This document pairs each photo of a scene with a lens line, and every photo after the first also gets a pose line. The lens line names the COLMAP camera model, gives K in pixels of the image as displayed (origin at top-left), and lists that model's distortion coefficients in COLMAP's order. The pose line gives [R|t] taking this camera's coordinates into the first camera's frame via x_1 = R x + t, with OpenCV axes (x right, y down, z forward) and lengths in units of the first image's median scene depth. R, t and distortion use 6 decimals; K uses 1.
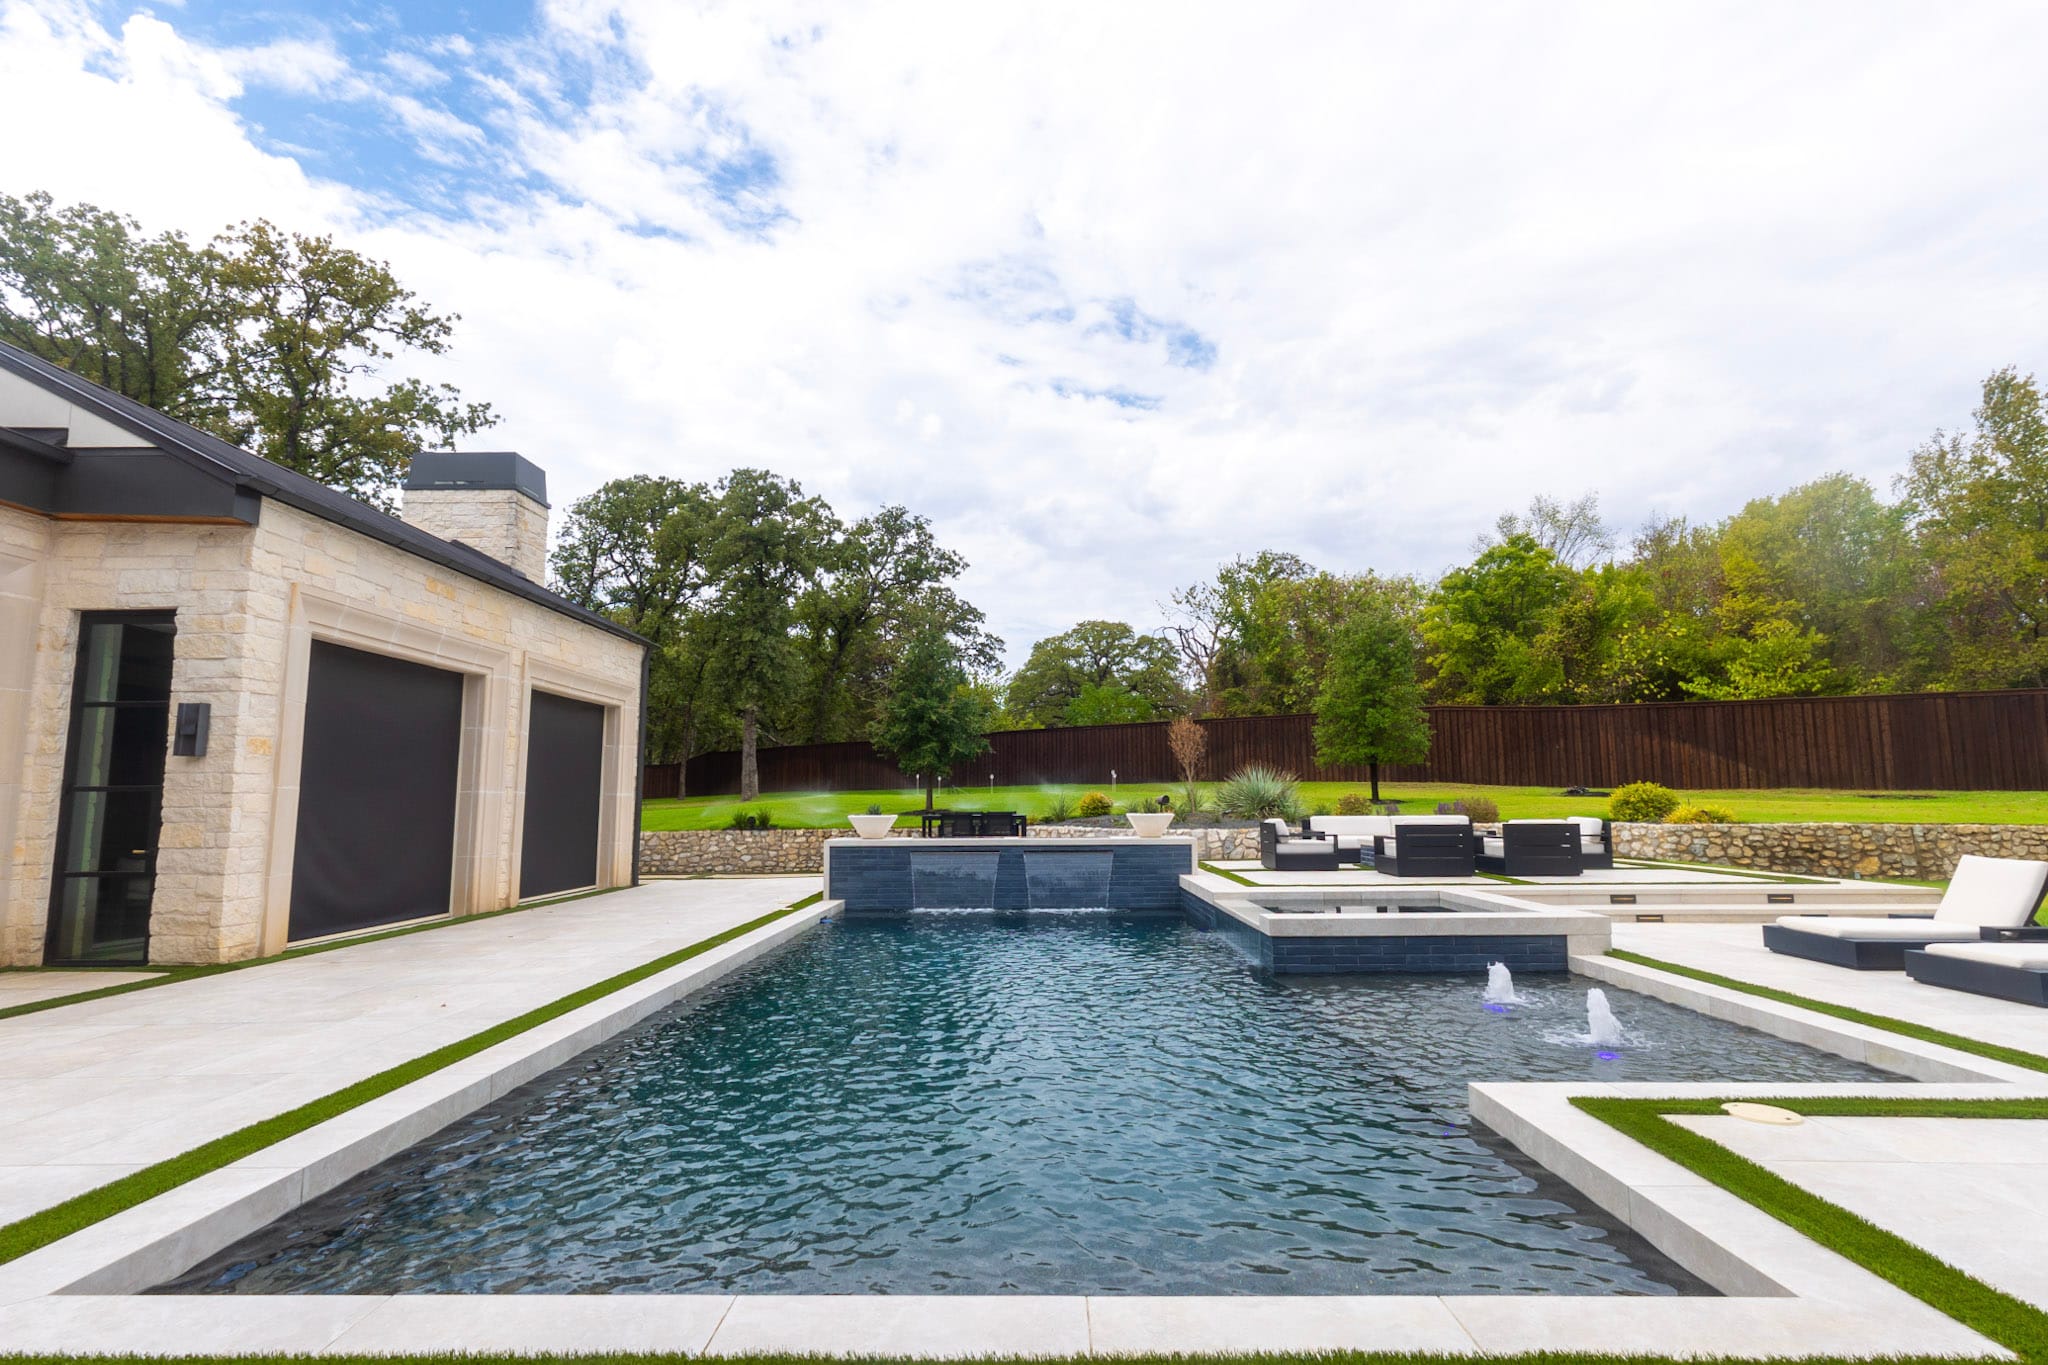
lens RADIAL K [[994.9, 0, 1034.0], [0, 994.9, 680.3], [0, 0, 1]] dist [-0.001267, 0.003897]
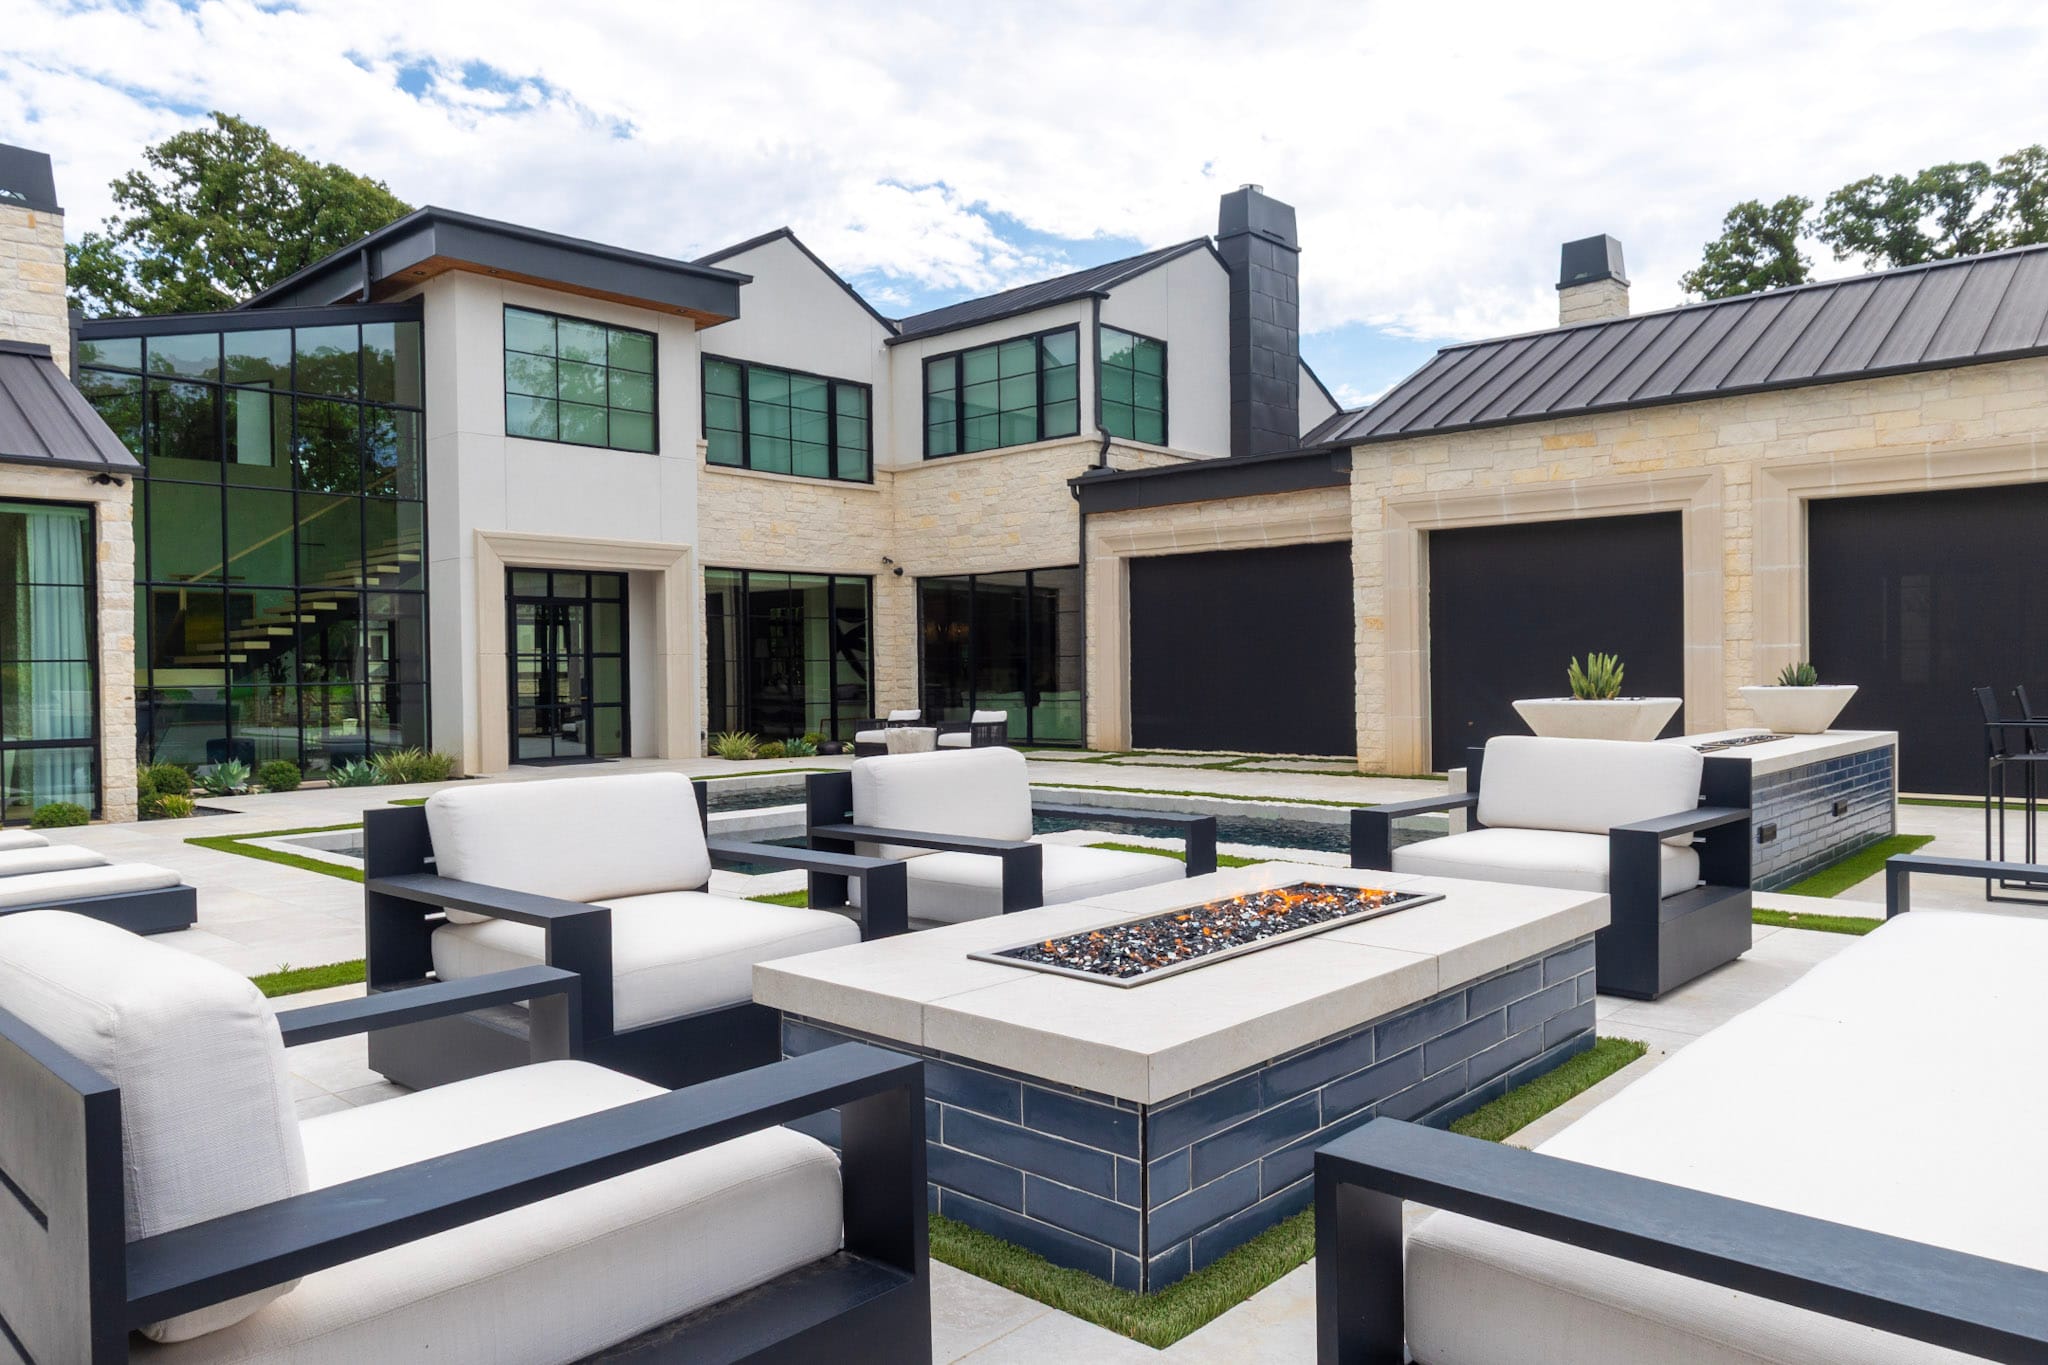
lens RADIAL K [[1384.3, 0, 1015.8], [0, 1384.3, 682.2], [0, 0, 1]] dist [-0.006364, 0.005975]
pose [[-0.670432, 0.022814, -0.741621, 0.300378], [0.109160, 0.991684, -0.068175, 0.067961], [0.733898, -0.126662, -0.667346, 0.577766]]
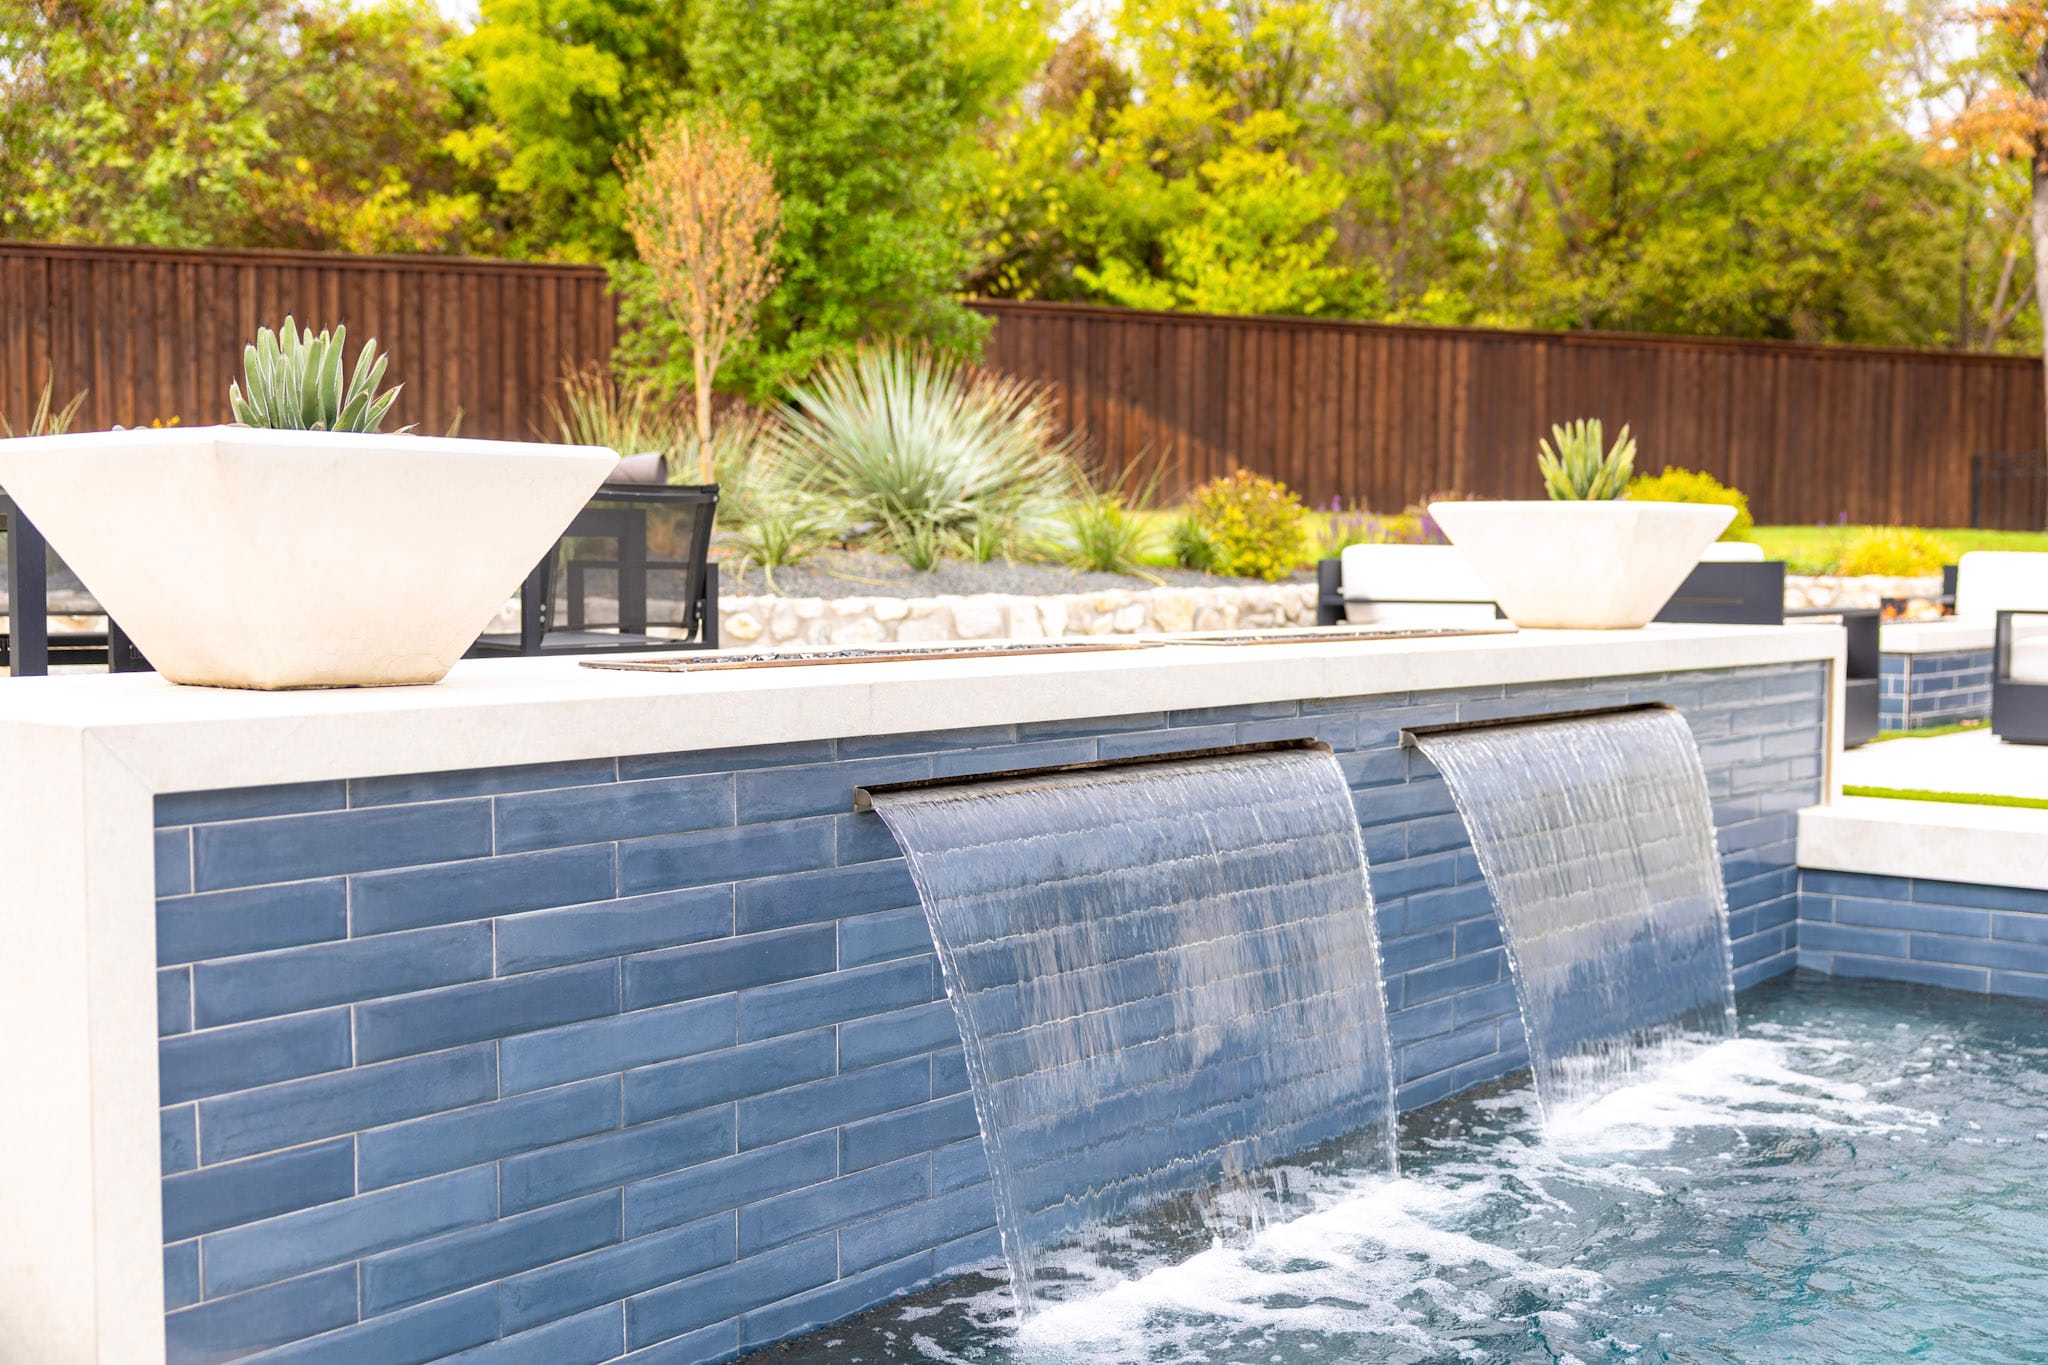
lens RADIAL K [[2251.3, 0, 1029.1], [0, 2251.3, 694.5], [0, 0, 1]] dist [0.003404, 0.000000]
pose [[0.638524, -0.036724, 0.768725, -0.140757], [-0.105519, 0.985250, 0.134714, 0.060427], [-0.762334, -0.167133, 0.625231, 0.397363]]
